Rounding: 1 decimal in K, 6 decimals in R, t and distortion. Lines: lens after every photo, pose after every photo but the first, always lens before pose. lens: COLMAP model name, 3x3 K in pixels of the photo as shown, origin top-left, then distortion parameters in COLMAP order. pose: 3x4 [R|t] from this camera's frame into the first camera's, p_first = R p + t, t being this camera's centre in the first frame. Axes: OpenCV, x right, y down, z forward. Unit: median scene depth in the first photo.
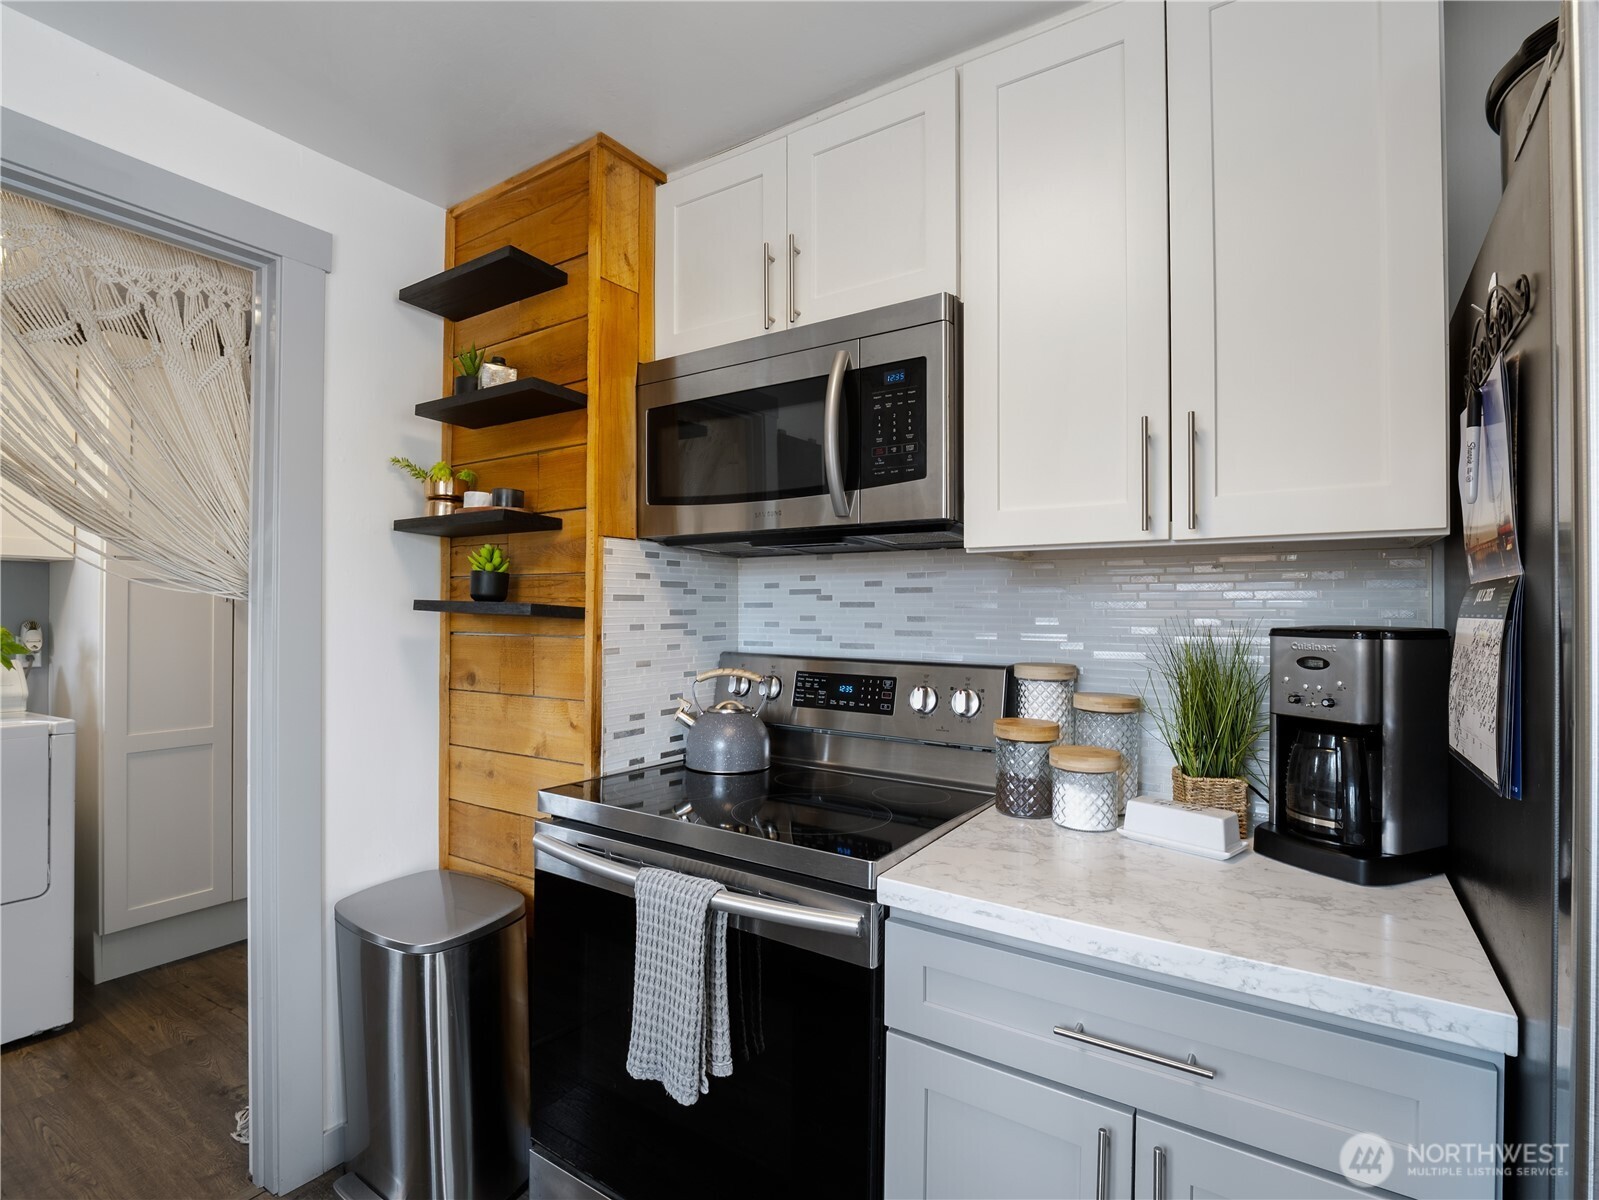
lens RADIAL K [[785.3, 0, 799.5], [0, 785.3, 600.0], [0, 0, 1]] dist [-0.018882, -0.000474]
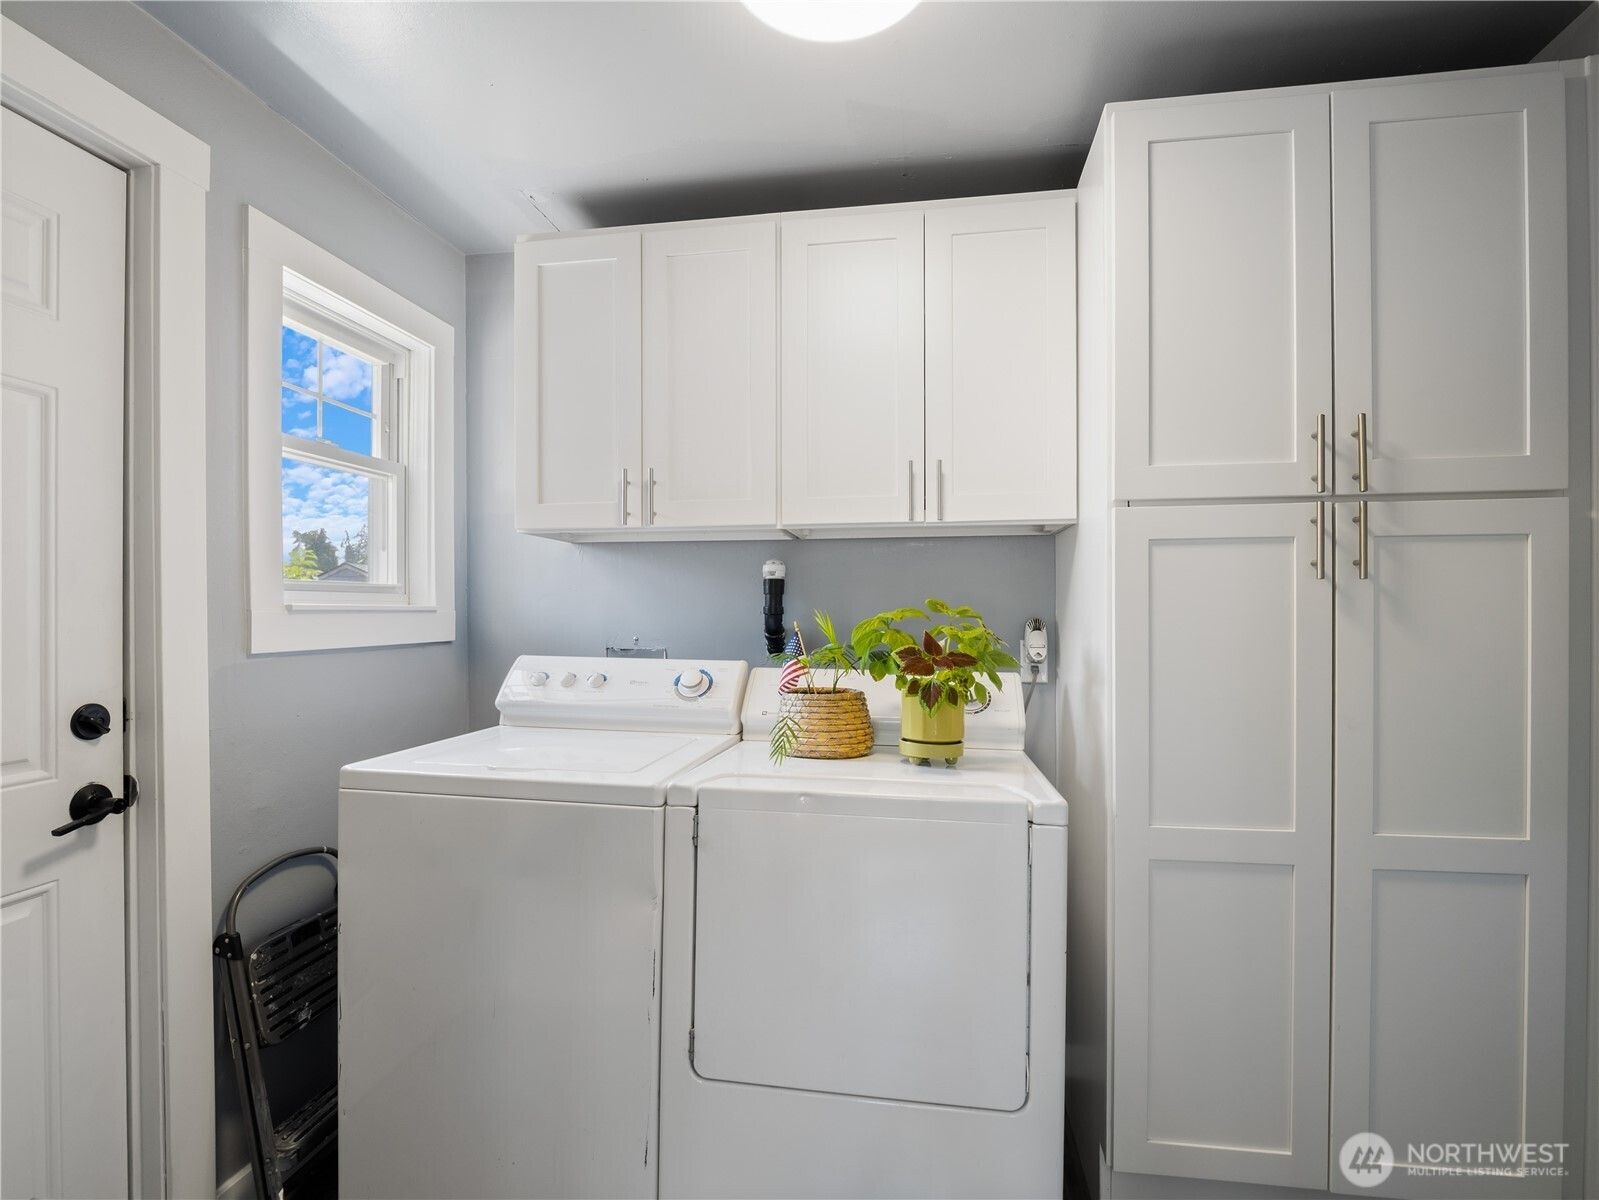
lens RADIAL K [[778.2, 0, 792.6], [0, 778.2, 610.7], [0, 0, 1]] dist [-0.017295, -0.000595]
pose [[0.406805, -0.004399, -0.913505, -0.432079], [0.015223, 0.999882, 0.001964, 0.015456], [0.913388, -0.014705, 0.406824, 0.503084]]
